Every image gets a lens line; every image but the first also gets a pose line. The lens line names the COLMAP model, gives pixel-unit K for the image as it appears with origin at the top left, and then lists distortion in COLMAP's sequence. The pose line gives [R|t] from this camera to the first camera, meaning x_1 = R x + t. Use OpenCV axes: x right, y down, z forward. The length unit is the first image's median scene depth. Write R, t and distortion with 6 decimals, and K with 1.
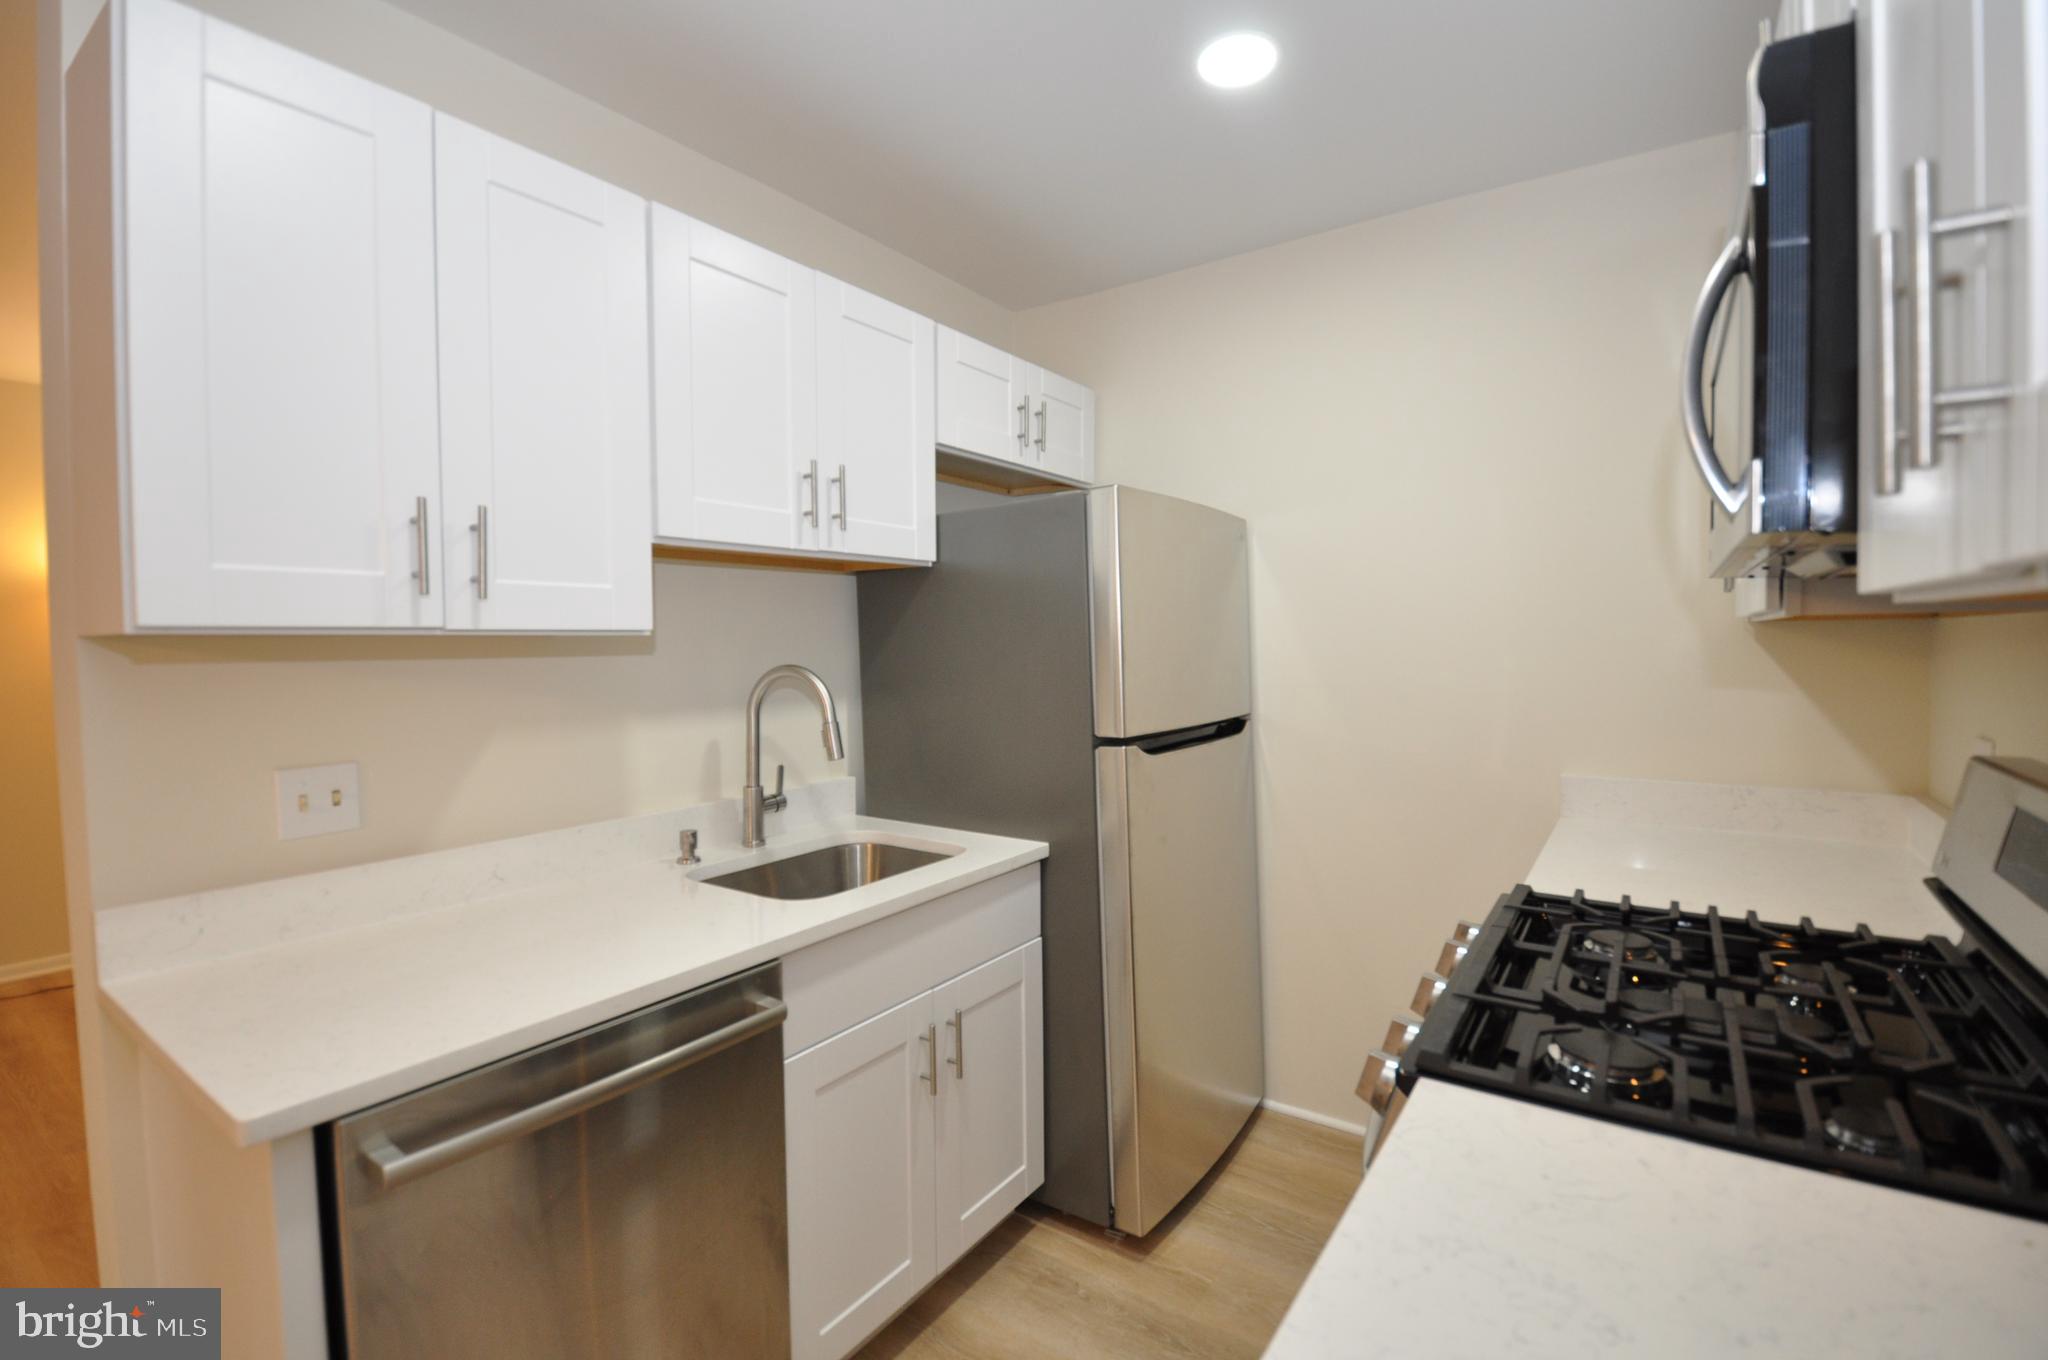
lens RADIAL K [[901.8, 0, 1018.8], [0, 901.8, 685.6], [0, 0, 1]] dist [0.007556, -0.017156]
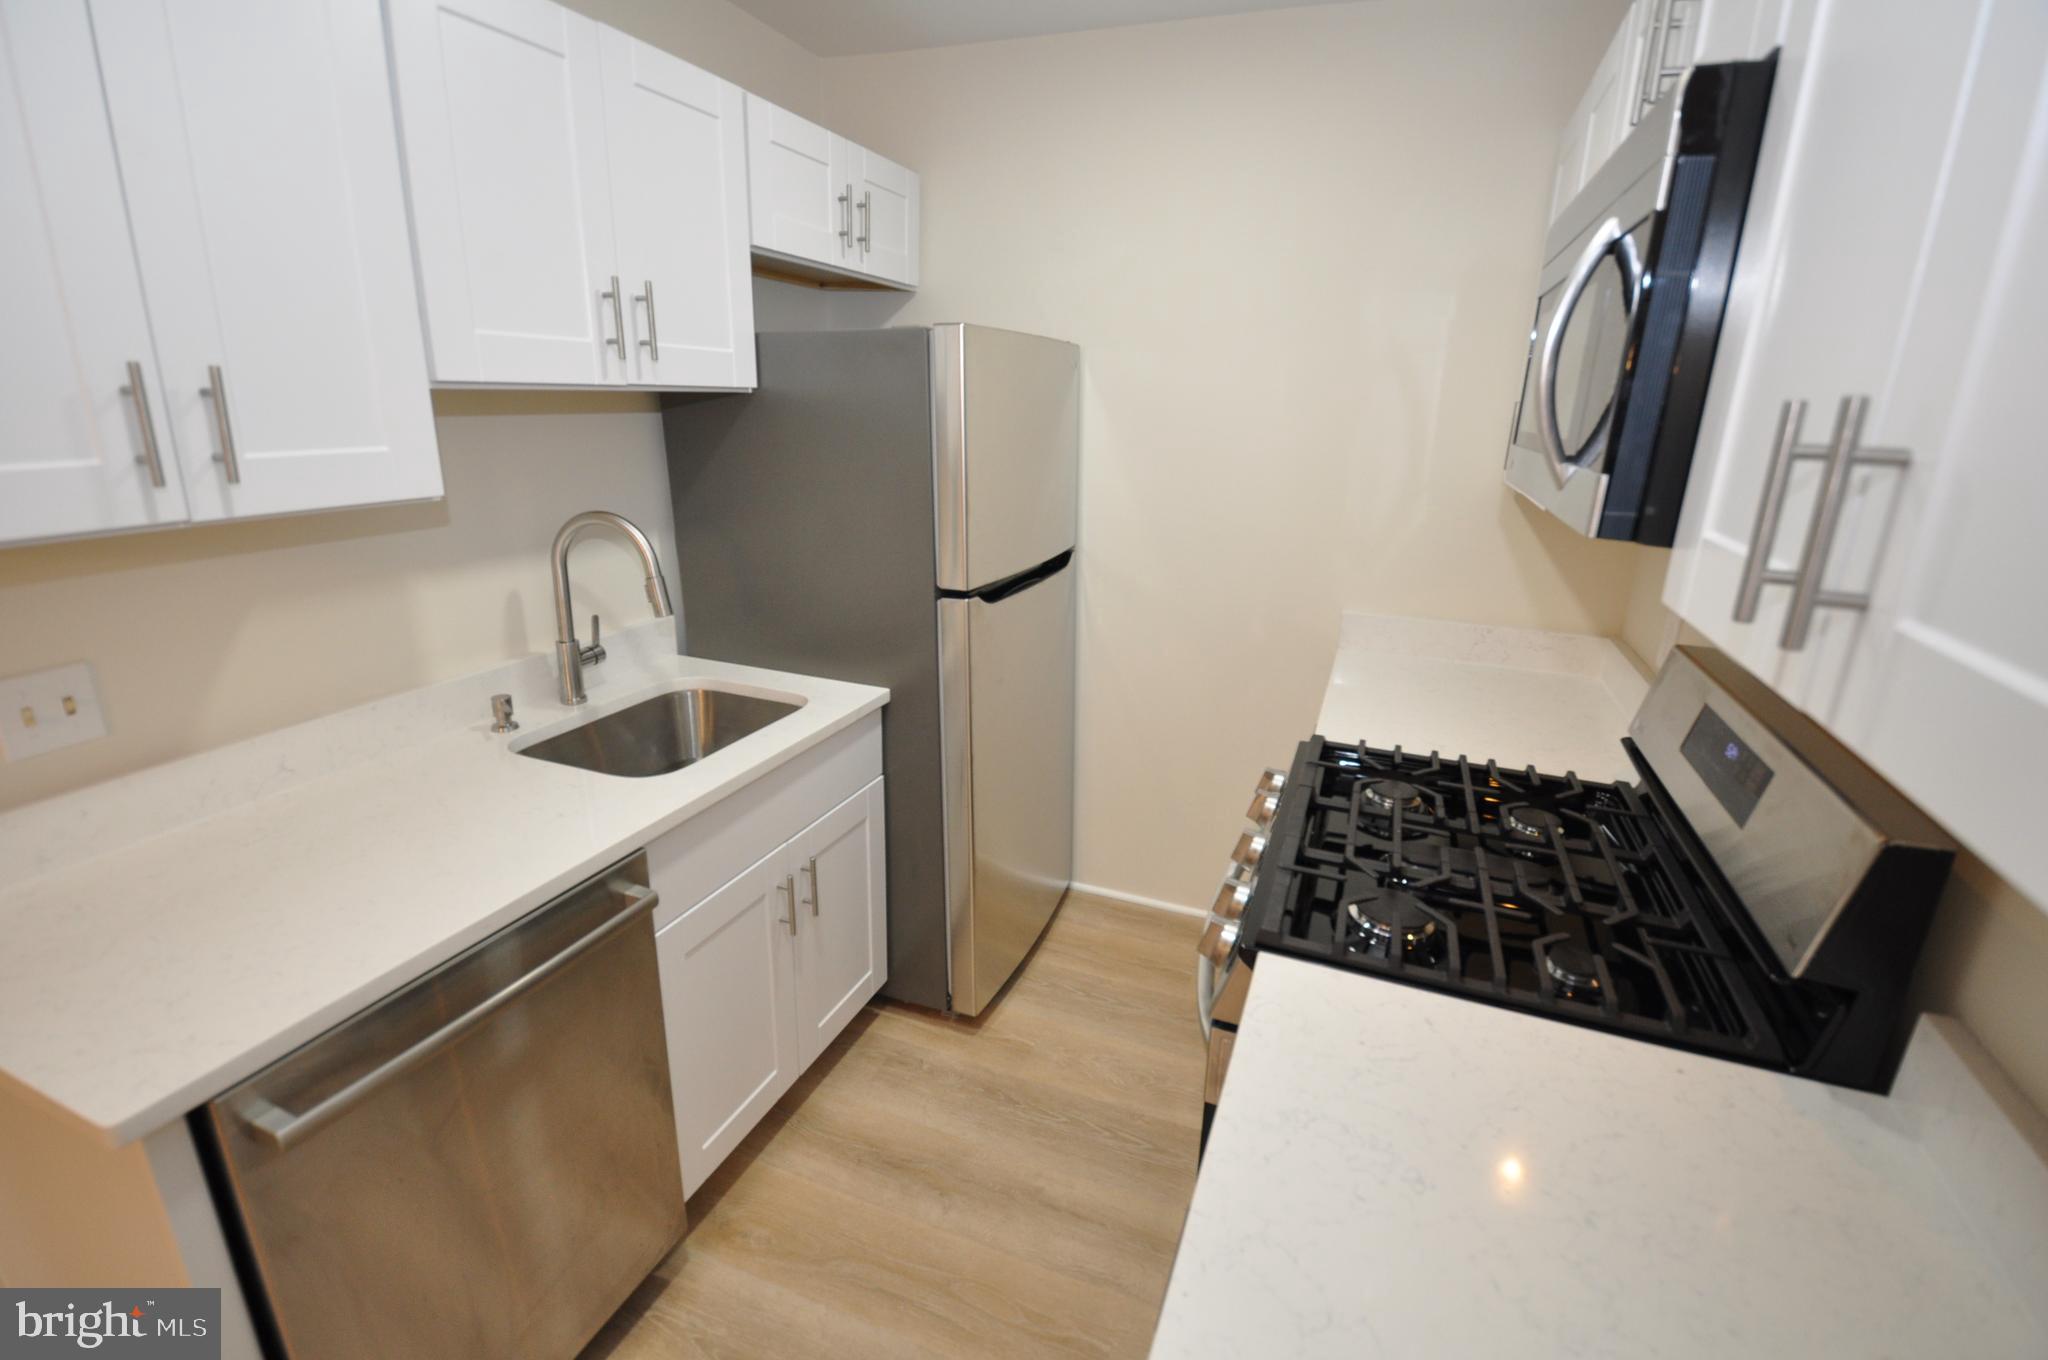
lens RADIAL K [[901.8, 0, 1018.0], [0, 901.8, 686.2], [0, 0, 1]] dist [0.007556, -0.017156]
pose [[0.972439, -0.036072, 0.230349, -0.067523], [-0.025184, 0.965929, 0.257578, -0.105284], [-0.231793, -0.256280, 0.938399, 0.013660]]
